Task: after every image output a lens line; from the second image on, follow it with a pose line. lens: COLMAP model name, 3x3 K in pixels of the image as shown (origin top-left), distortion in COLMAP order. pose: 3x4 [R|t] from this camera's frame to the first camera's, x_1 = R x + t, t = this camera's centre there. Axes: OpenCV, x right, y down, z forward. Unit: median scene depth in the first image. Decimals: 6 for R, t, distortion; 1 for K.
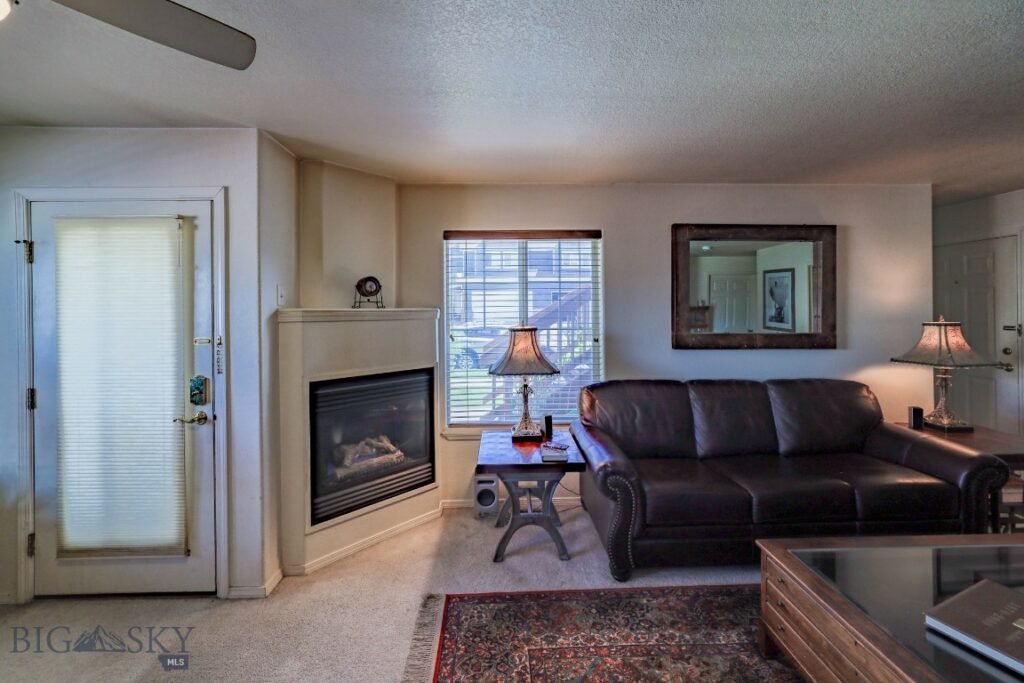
lens RADIAL K [[429.8, 0, 500.0], [0, 429.8, 308.0], [0, 0, 1]] dist [0.001138, 0.000247]
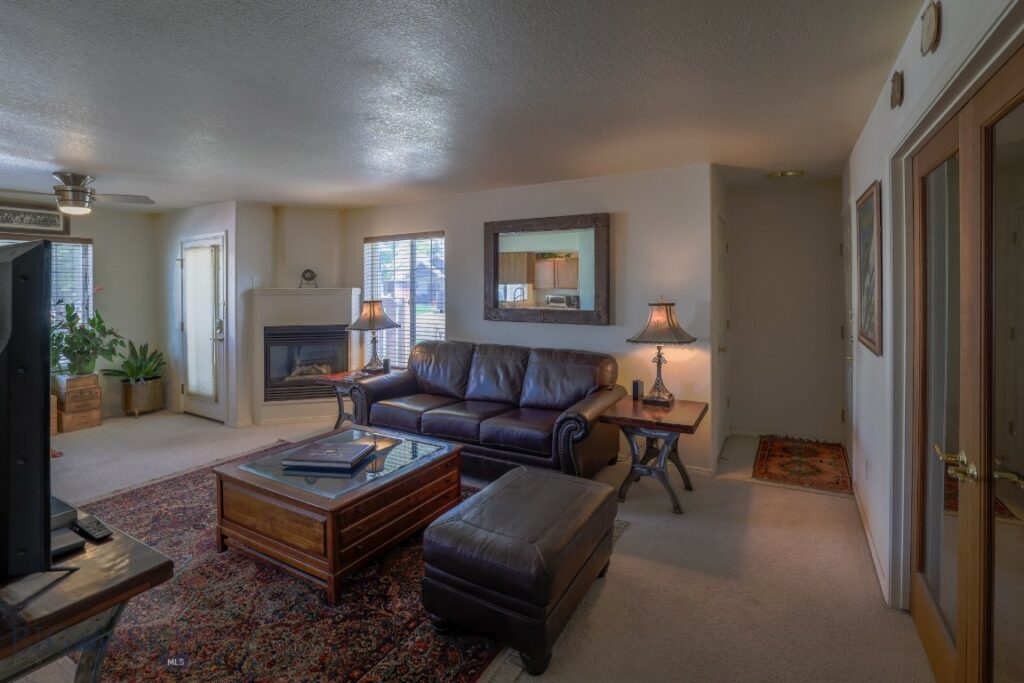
lens RADIAL K [[485.6, 0, 525.6], [0, 485.6, 287.0], [0, 0, 1]] dist [-0.022810, 0.009192]
pose [[0.856630, 0.001353, -0.515930, 1.360649], [0.001163, 0.999989, 0.004554, -0.010178], [0.515930, -0.004502, 0.856619, -0.196259]]
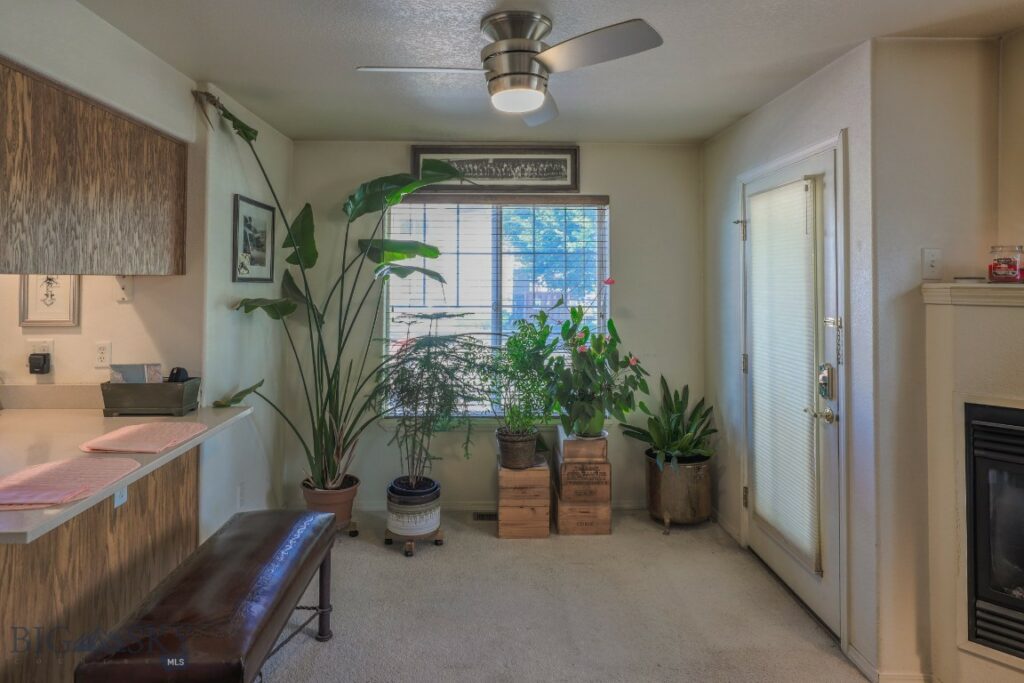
lens RADIAL K [[616.0, 0, 499.7], [0, 616.0, 265.8], [0, 0, 1]] dist [-0.005237, 0.003524]
pose [[0.009413, -0.021603, -0.999722, 0.357711], [-0.005212, 0.999752, -0.021653, -0.001226], [0.999942, 0.005414, 0.009298, 0.265205]]
